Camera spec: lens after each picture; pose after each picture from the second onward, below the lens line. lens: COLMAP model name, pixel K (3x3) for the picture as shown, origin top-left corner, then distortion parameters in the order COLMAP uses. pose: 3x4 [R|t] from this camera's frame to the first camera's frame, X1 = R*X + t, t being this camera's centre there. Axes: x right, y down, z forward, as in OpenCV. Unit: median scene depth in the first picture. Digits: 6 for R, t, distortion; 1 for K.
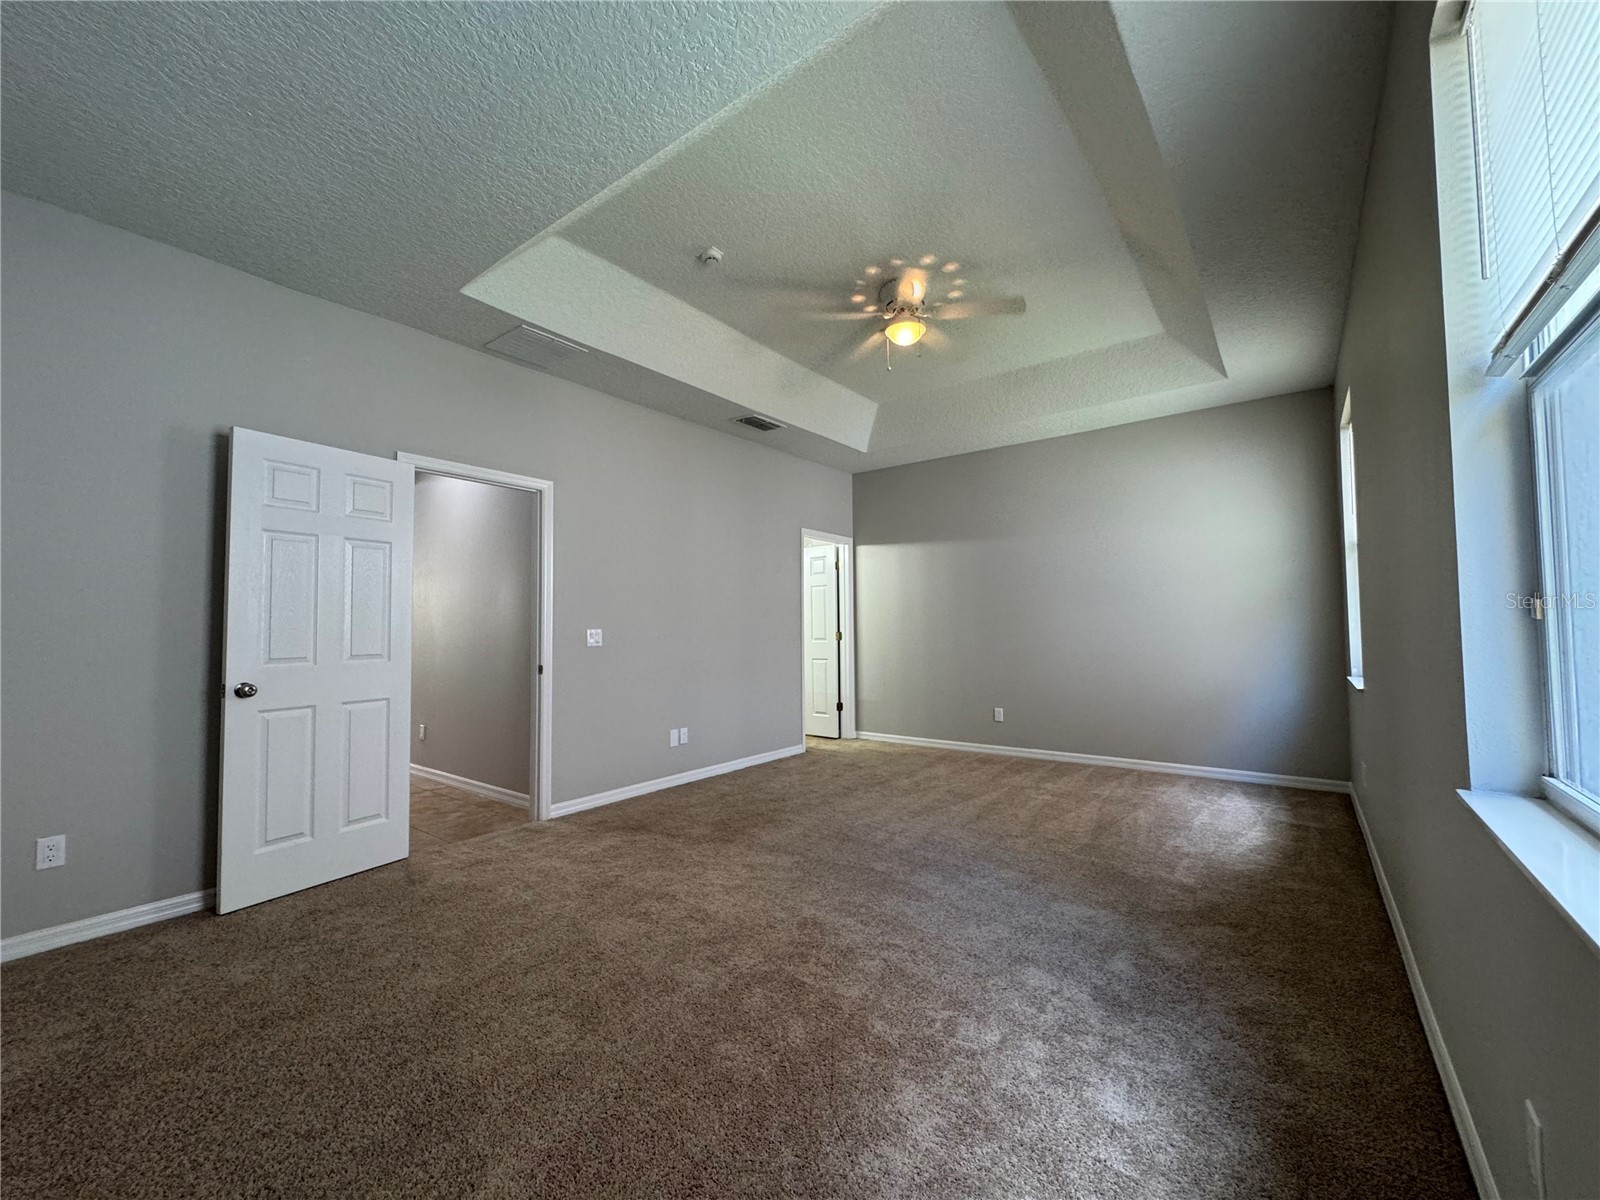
lens RADIAL K [[638.9, 0, 806.2], [0, 638.9, 602.7], [0, 0, 1]] dist [-0.002514, 0.000475]
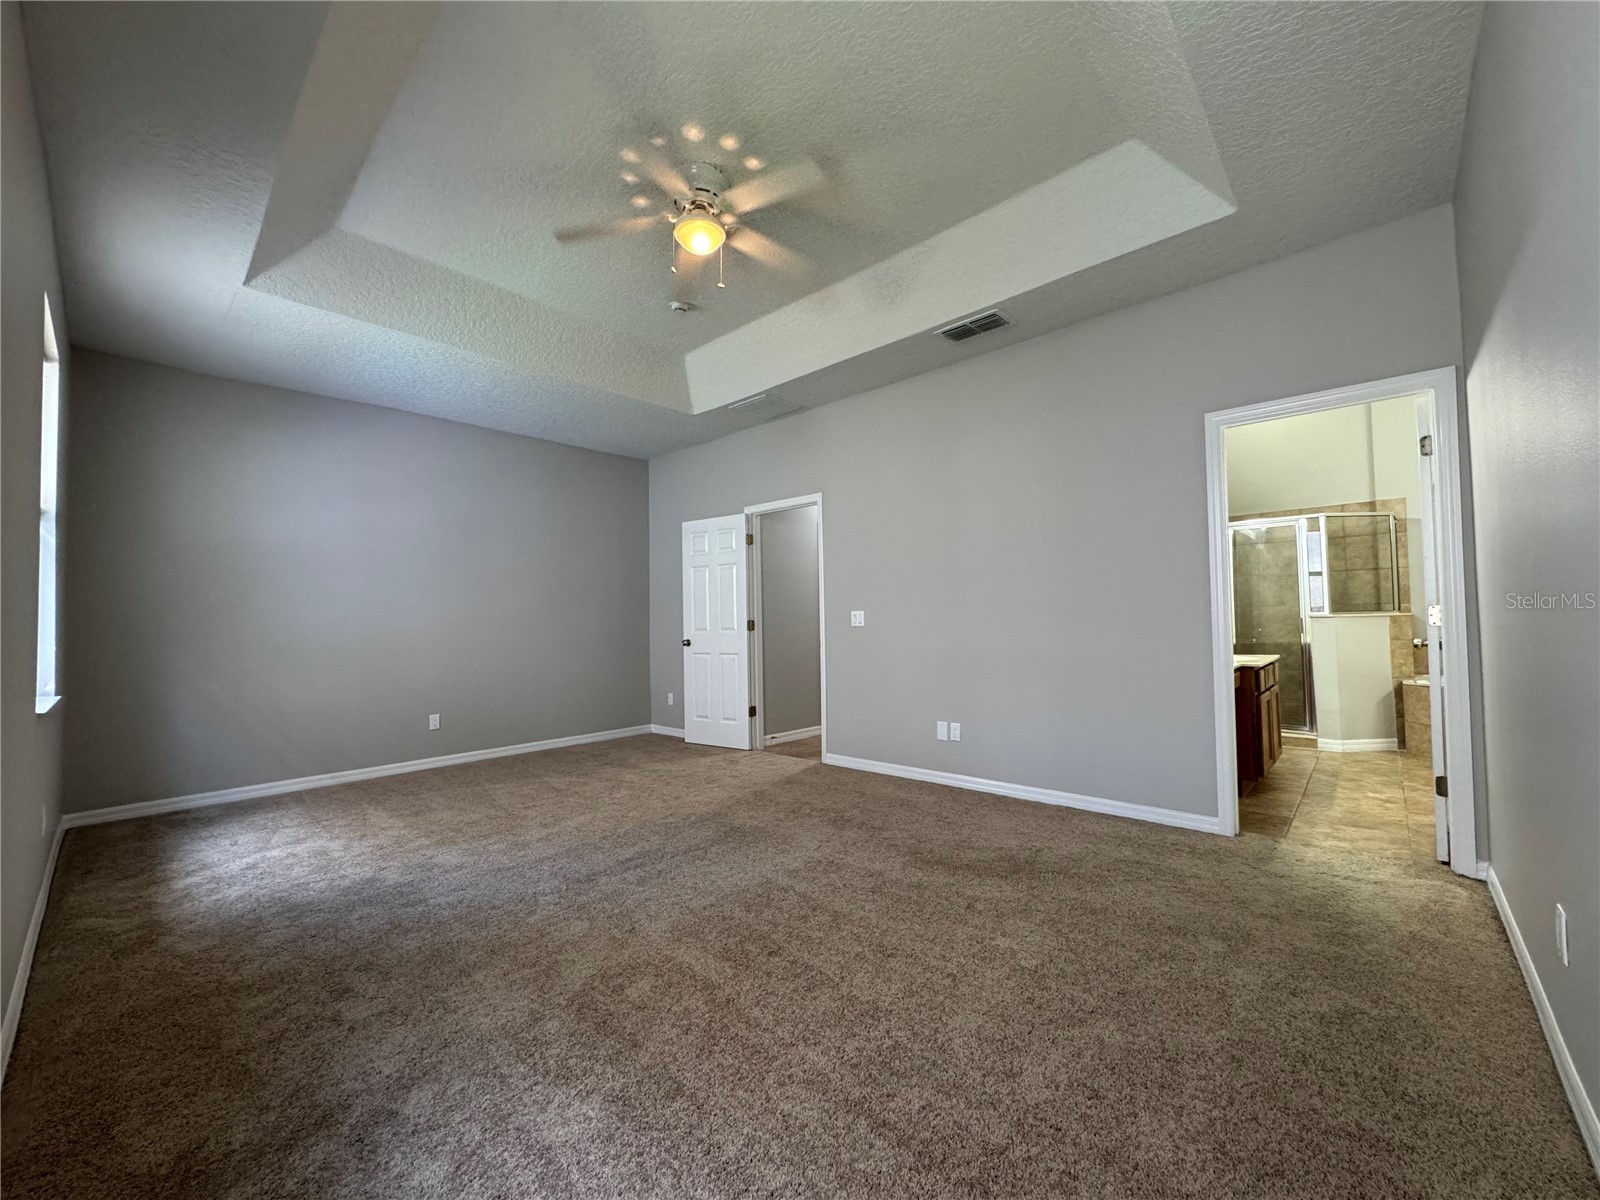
lens RADIAL K [[638.9, 0, 798.9], [0, 638.9, 592.8], [0, 0, 1]] dist [-0.002514, 0.000475]
pose [[-0.100062, -0.016844, -0.994839, 0.784361], [0.071656, 0.997138, -0.024090, 0.028552], [0.992398, -0.073696, -0.098569, 0.998898]]
